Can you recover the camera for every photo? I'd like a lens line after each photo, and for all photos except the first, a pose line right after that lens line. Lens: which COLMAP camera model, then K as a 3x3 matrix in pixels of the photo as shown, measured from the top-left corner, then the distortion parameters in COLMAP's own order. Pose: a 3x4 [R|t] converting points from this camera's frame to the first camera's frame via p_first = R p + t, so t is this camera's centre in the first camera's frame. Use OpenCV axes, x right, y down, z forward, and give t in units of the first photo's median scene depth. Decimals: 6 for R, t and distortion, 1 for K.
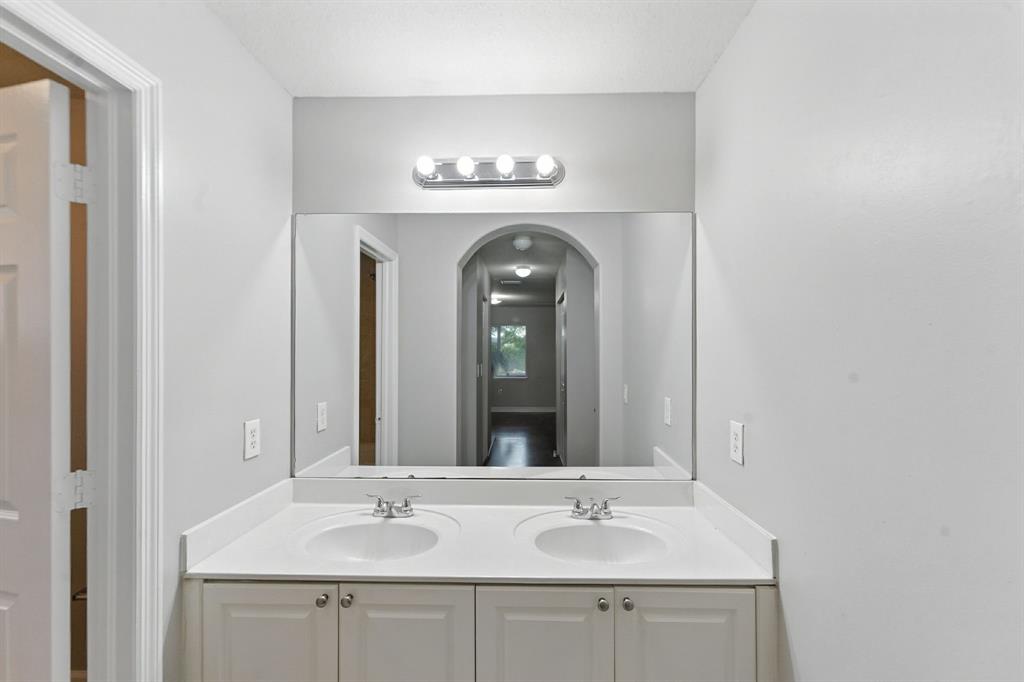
lens RADIAL K [[425.5, 0, 513.7], [0, 425.5, 349.1], [0, 0, 1]] dist [0.002009, -0.000035]
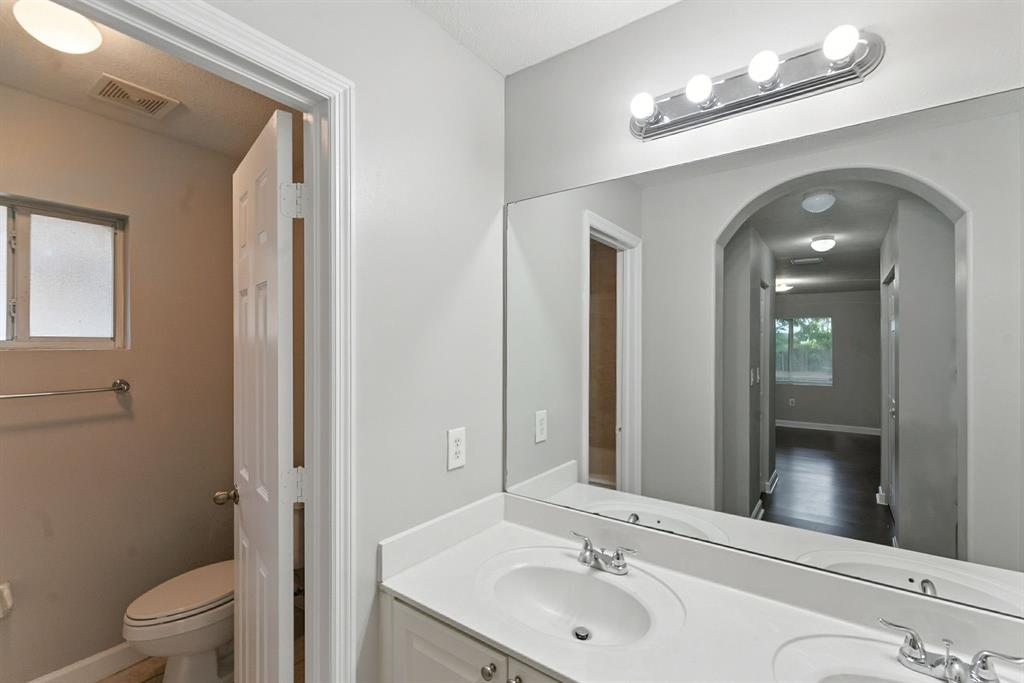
lens RADIAL K [[442.9, 0, 526.3], [0, 442.9, 345.6], [0, 0, 1]] dist [0.002374, -0.000027]
pose [[0.835834, 0.000820, -0.548982, 0.042892], [-0.001807, 0.999998, -0.001258, -0.012467], [0.548979, 0.002043, 0.835833, 0.224255]]
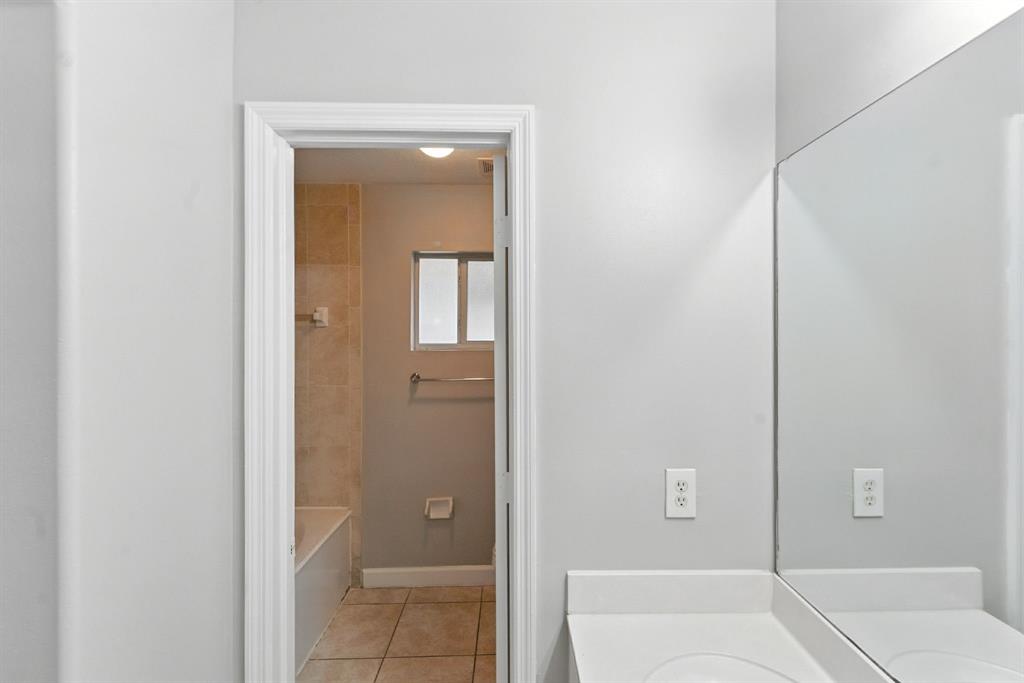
lens RADIAL K [[453.6, 0, 514.4], [0, 453.6, 333.6], [0, 0, 1]] dist [0.002060, 0.000221]
pose [[0.065085, -0.006527, -0.997858, 0.140870], [-0.003991, 0.999969, -0.006801, -0.054150], [0.997872, 0.004425, 0.065057, 0.549532]]
